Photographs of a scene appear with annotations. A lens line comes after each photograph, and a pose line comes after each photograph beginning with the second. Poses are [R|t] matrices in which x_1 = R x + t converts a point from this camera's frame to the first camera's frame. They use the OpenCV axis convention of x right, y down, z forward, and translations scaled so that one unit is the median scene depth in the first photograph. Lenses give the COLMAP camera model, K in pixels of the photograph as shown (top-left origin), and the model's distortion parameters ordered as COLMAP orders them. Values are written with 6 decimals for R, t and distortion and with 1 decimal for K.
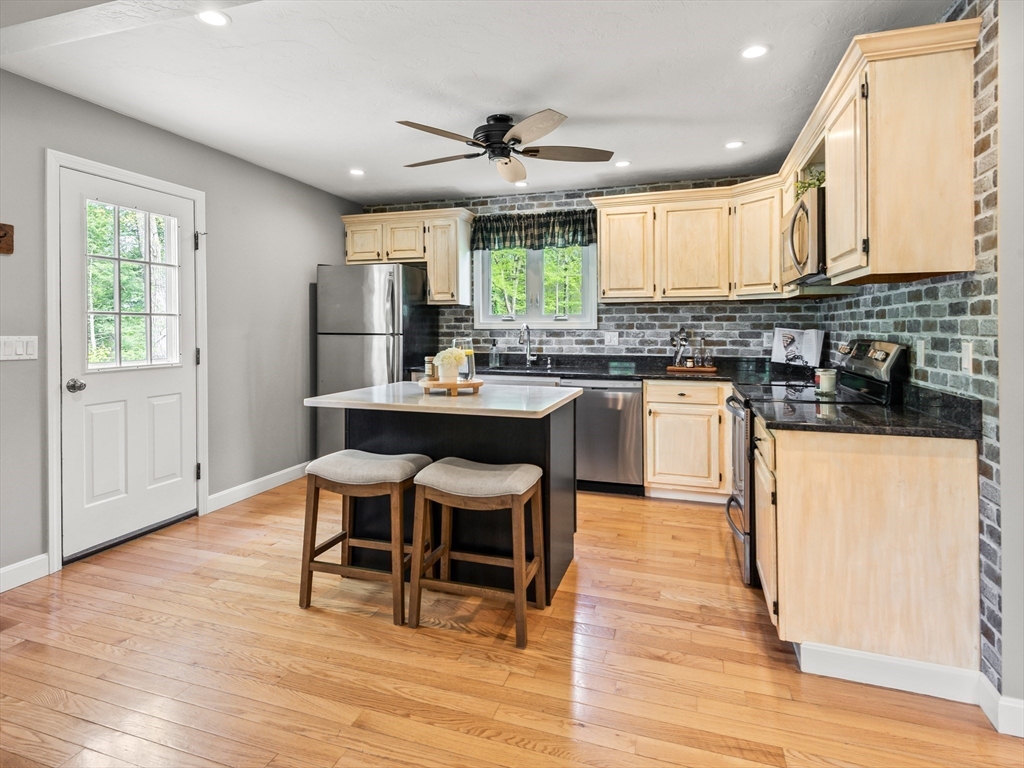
lens RADIAL K [[551.5, 0, 502.3], [0, 551.5, 326.0], [0, 0, 1]] dist [0.026153, -0.015077]
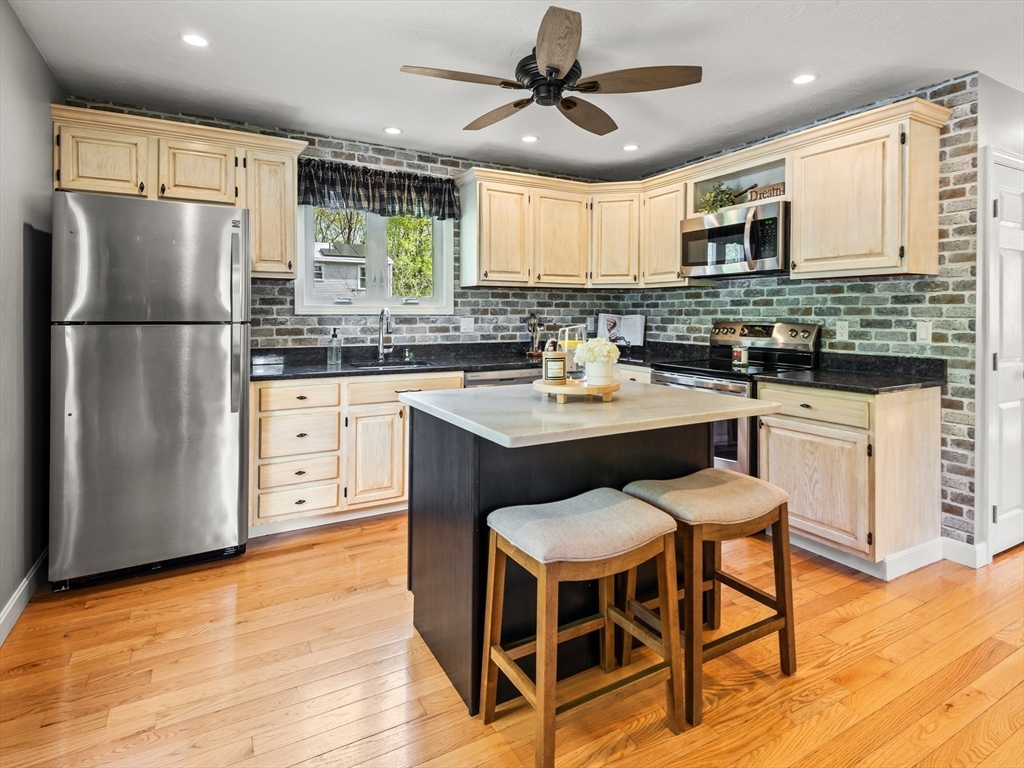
lens RADIAL K [[551.5, 0, 503.9], [0, 551.5, 306.0], [0, 0, 1]] dist [0.026153, -0.015077]
pose [[0.668696, 0.013307, 0.743417, -0.436214], [-0.002748, 0.999877, -0.015427, 0.005165], [-0.743531, 0.008273, 0.668650, 0.346602]]
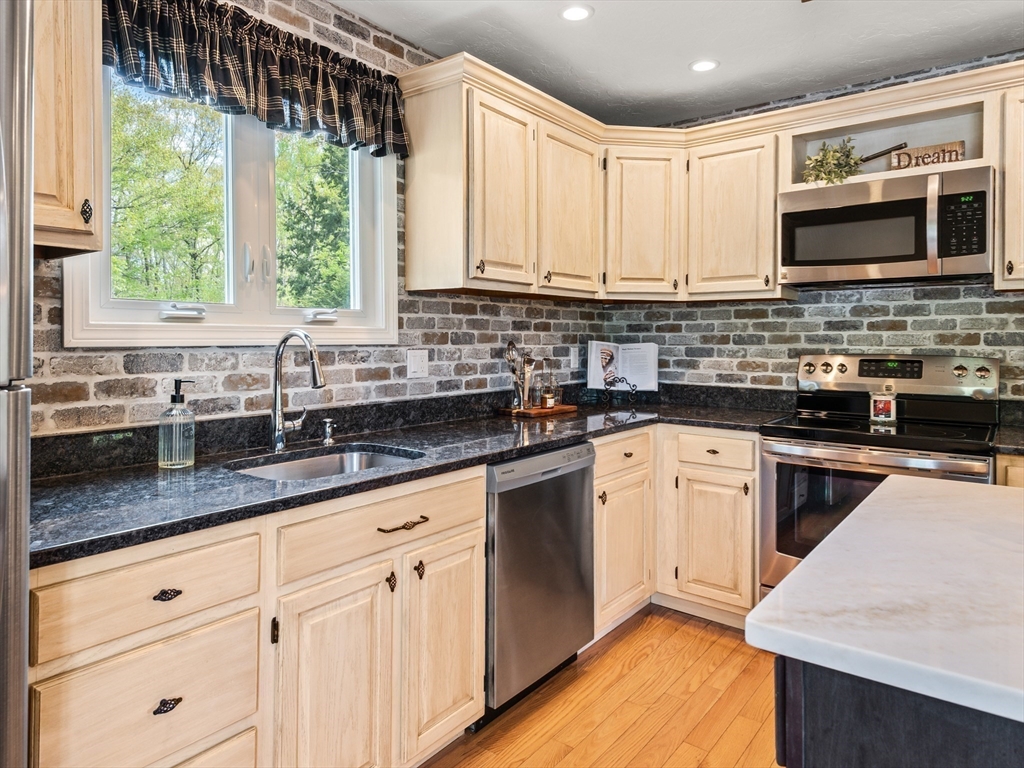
lens RADIAL K [[661.3, 0, 506.9], [0, 661.3, 334.7], [0, 0, 1]] dist [0.022369, -0.012466]
pose [[0.322174, 0.007902, 0.946647, -0.317542], [-0.001962, 0.999969, -0.007679, 0.001713], [-0.946678, 0.000617, 0.322180, 0.740852]]
